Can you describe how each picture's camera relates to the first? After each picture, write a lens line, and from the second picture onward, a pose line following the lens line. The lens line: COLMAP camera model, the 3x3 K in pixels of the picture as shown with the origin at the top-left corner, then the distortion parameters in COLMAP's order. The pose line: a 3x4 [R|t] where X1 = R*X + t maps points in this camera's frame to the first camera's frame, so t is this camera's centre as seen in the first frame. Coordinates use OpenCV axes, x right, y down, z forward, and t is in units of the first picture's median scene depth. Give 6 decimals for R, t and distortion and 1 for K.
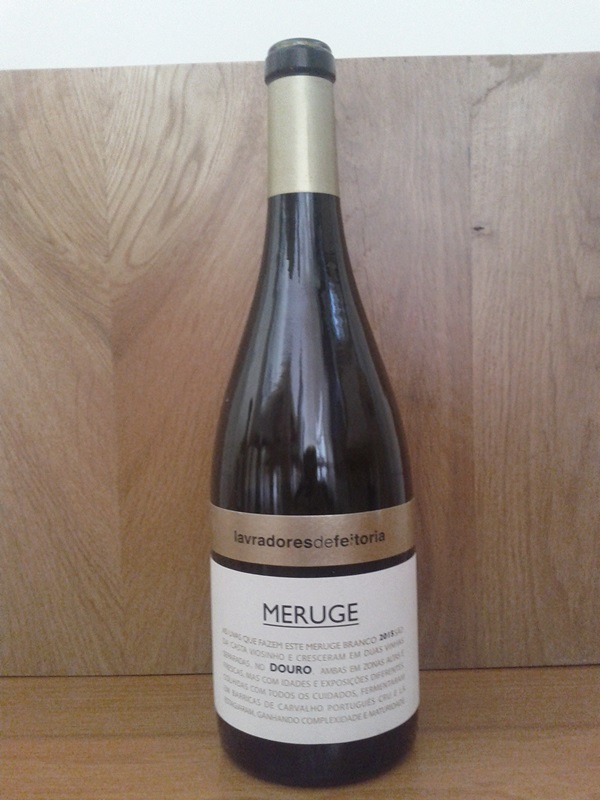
lens RADIAL K [[739.5, 0, 313.7], [0, 739.5, 401.6], [0, 0, 1]] dist [0.092557, -0.284888]
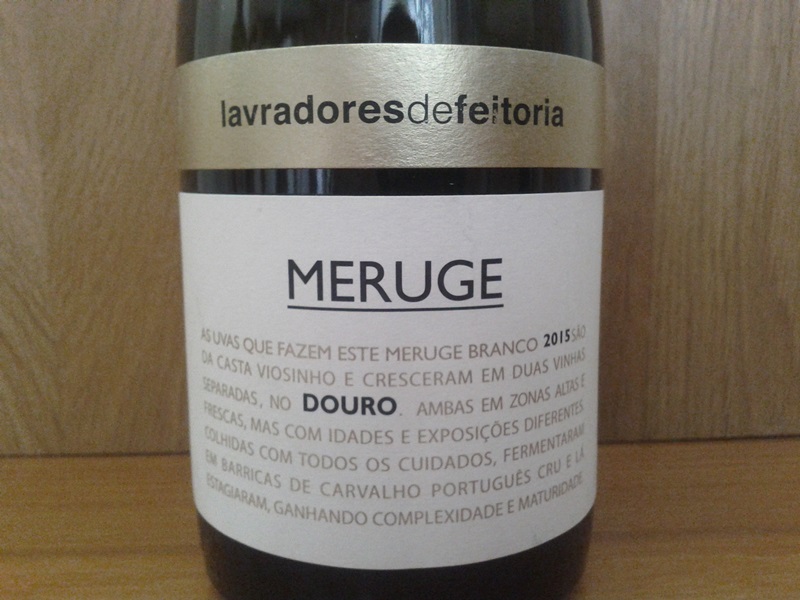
lens RADIAL K [[739.5, 0, 404.1], [0, 739.5, 285.9], [0, 0, 1]] dist [0.092557, -0.284888]
pose [[0.997971, 0.009332, 0.062990, -0.026815], [-0.014504, 0.996514, 0.082160, 0.251149], [-0.062004, -0.082907, 0.994627, 0.563626]]
